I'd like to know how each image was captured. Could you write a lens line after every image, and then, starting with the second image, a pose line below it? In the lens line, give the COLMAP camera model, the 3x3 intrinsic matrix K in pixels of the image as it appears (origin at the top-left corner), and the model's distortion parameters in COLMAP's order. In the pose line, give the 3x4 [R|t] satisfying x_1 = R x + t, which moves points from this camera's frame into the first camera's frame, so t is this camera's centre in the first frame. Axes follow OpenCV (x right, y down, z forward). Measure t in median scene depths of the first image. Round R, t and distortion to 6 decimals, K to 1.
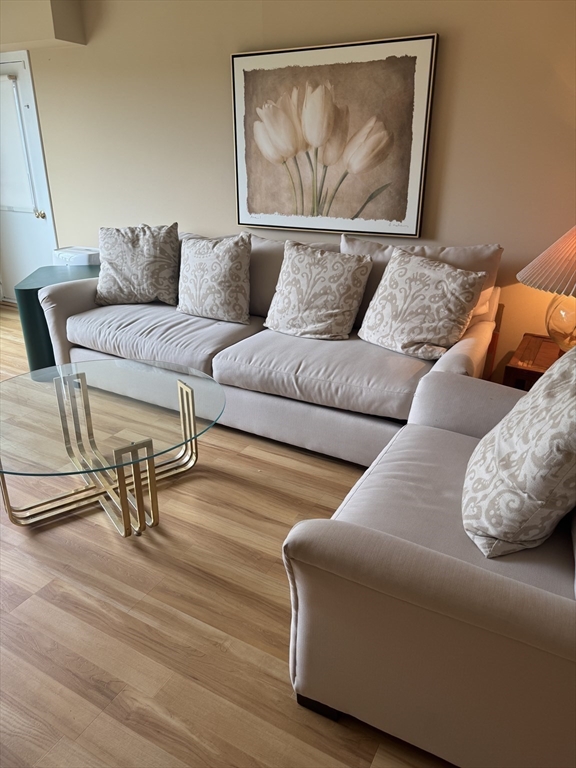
lens RADIAL K [[542.1, 0, 288.9], [0, 542.1, 380.7], [0, 0, 1]] dist [0.161039, -0.286370]
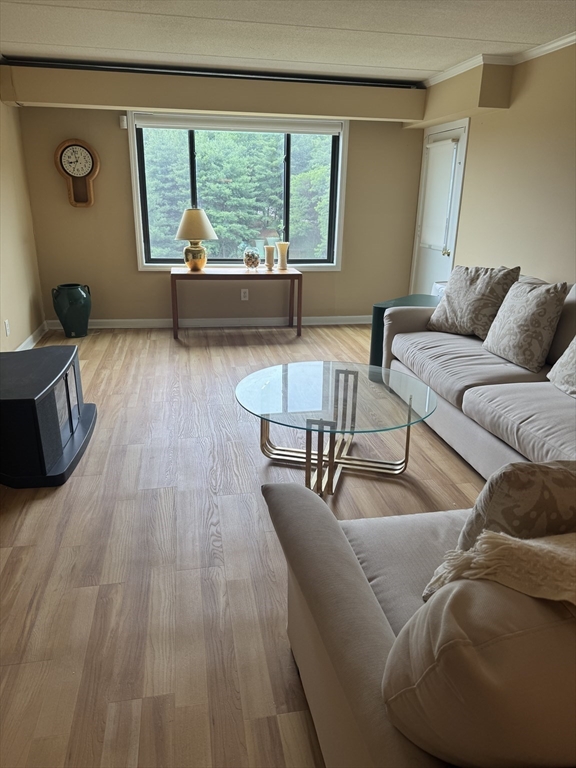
lens RADIAL K [[540.9, 0, 288.7], [0, 540.9, 380.7], [0, 0, 1]] dist [0.074385, -0.112939]
pose [[0.640559, 0.248409, -0.726621, 0.353339], [-0.303071, 0.951201, 0.058011, -0.014312], [0.705572, 0.183058, 0.684585, 0.039247]]
